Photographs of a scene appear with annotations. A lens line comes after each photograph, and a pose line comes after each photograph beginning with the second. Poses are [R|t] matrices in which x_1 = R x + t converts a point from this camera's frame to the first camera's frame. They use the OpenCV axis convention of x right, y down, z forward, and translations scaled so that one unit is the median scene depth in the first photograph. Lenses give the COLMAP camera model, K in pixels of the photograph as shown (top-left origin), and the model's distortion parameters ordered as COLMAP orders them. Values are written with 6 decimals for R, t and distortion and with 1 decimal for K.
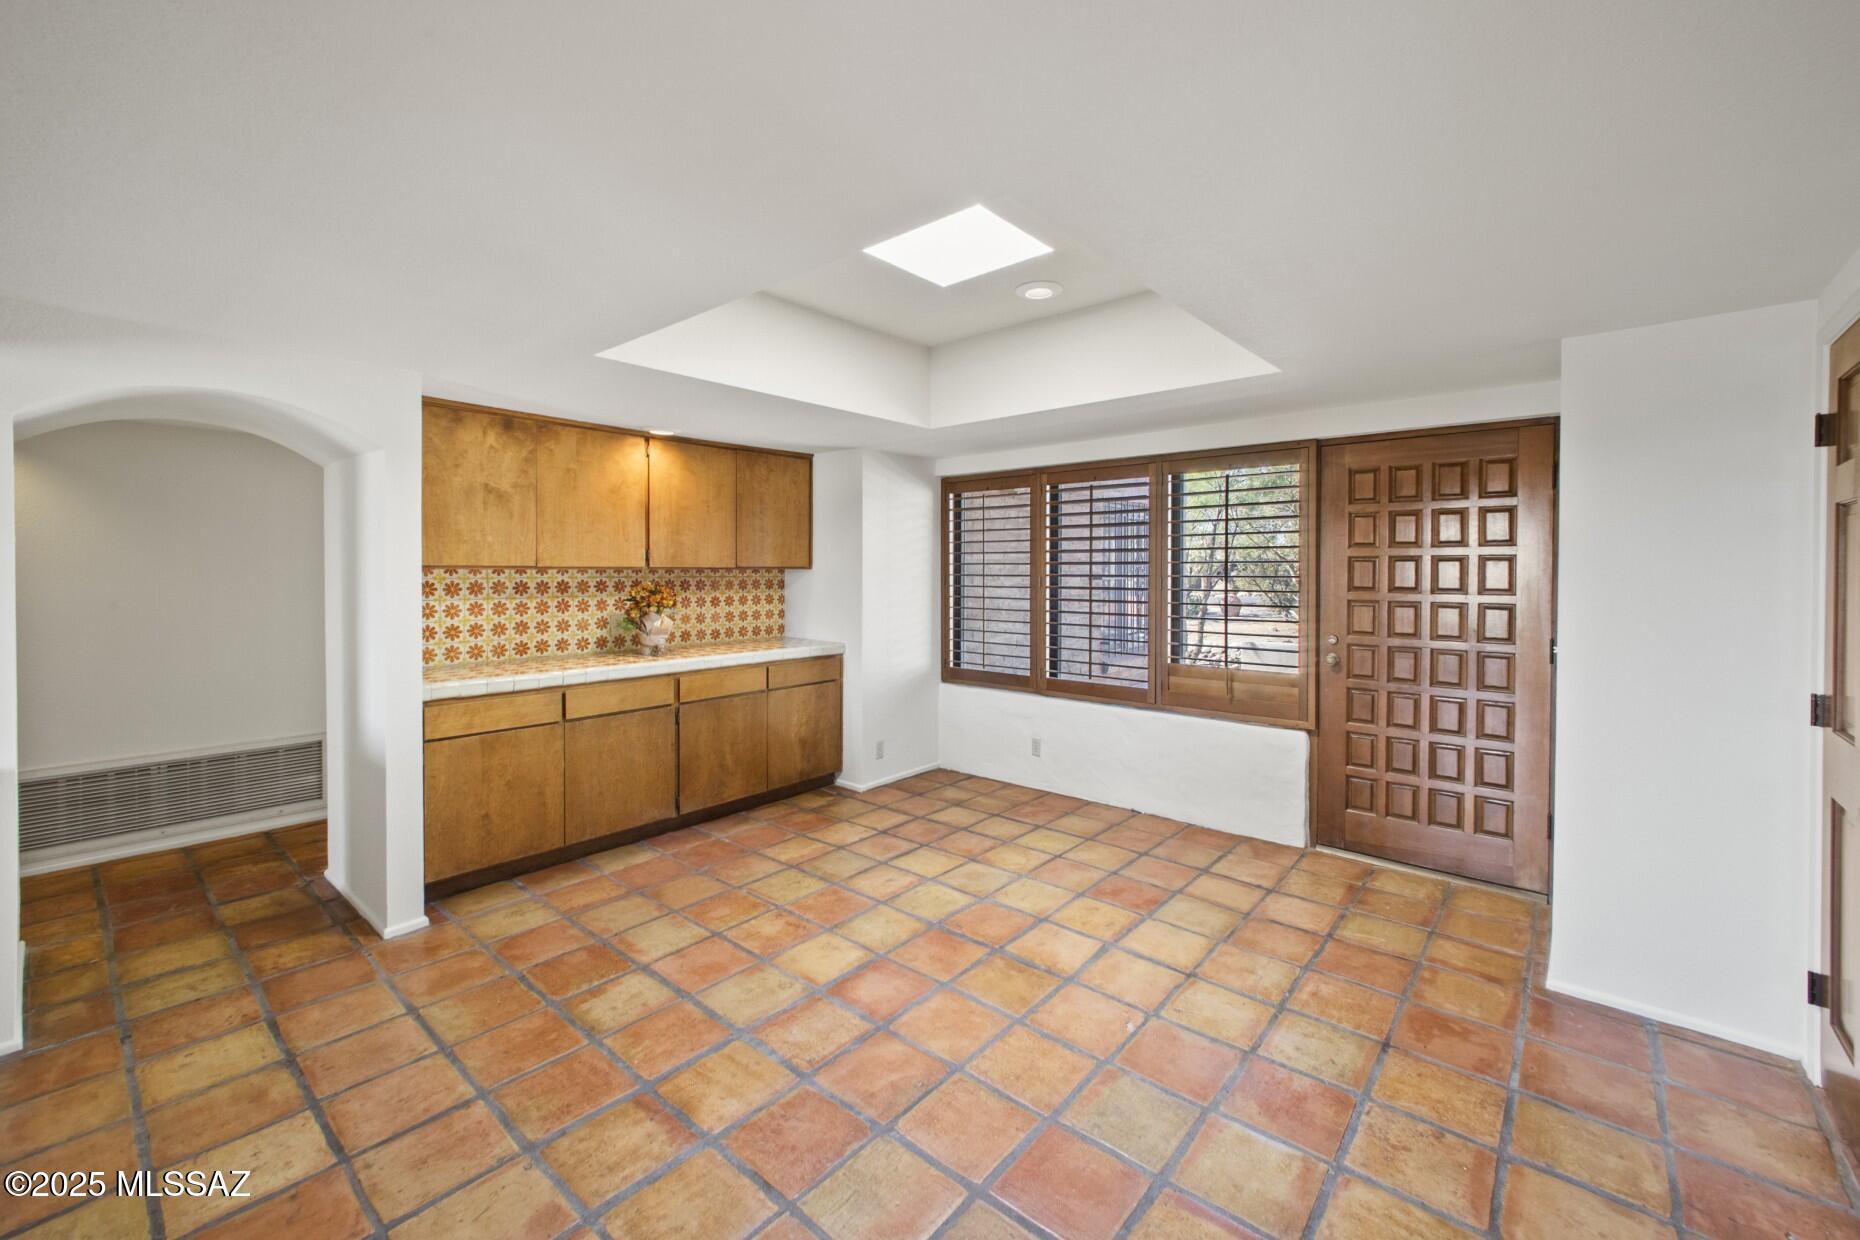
lens RADIAL K [[744.2, 0, 966.0], [0, 744.2, 589.8], [0, 0, 1]] dist [0.013143, -0.001452]
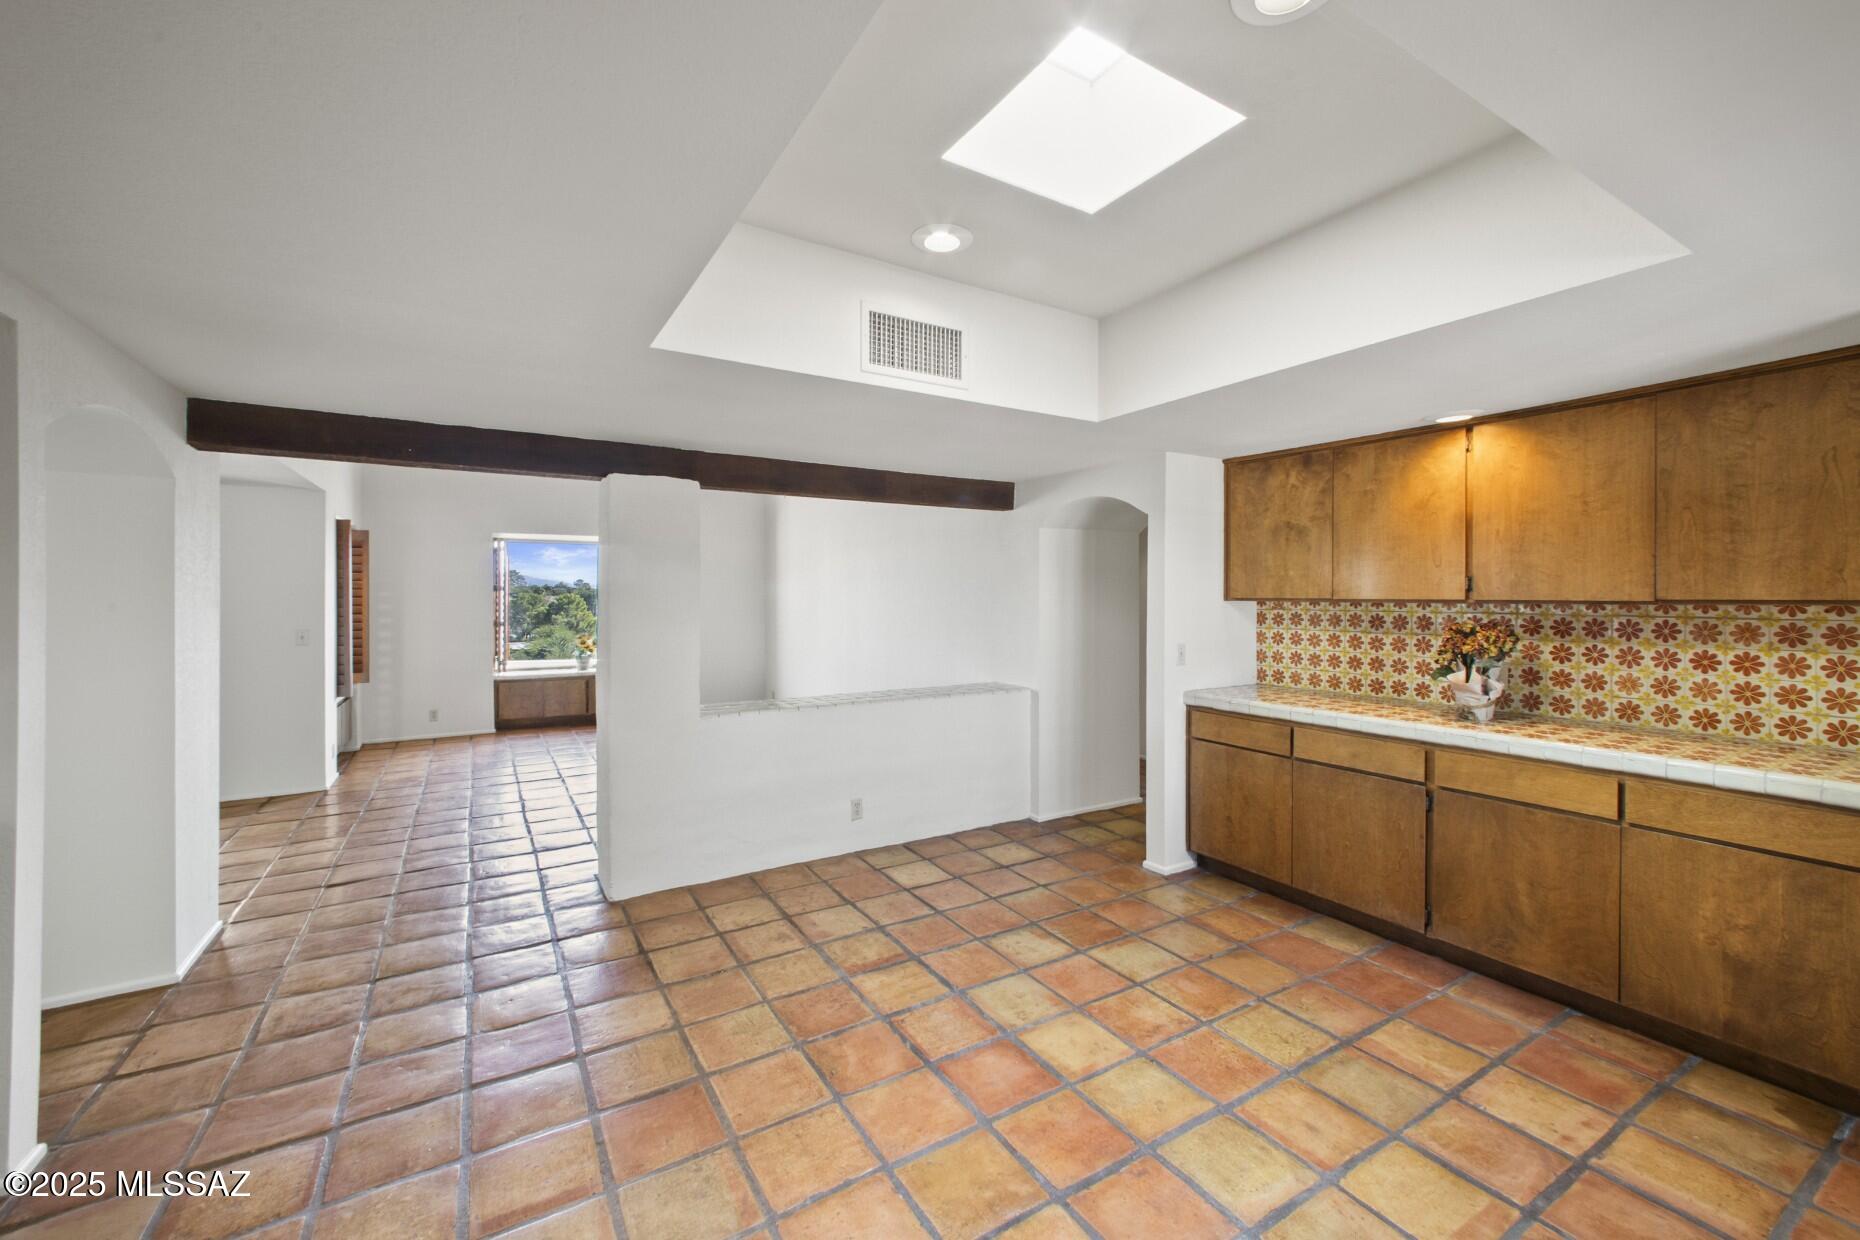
lens RADIAL K [[744.2, 0, 916.0], [0, 744.2, 611.5], [0, 0, 1]] dist [0.013143, -0.001452]
pose [[-0.338578, 0.018465, -0.940757, 0.520567], [-0.028920, 0.999131, 0.030020, -0.028862], [0.940494, 0.037371, -0.337750, 0.826925]]
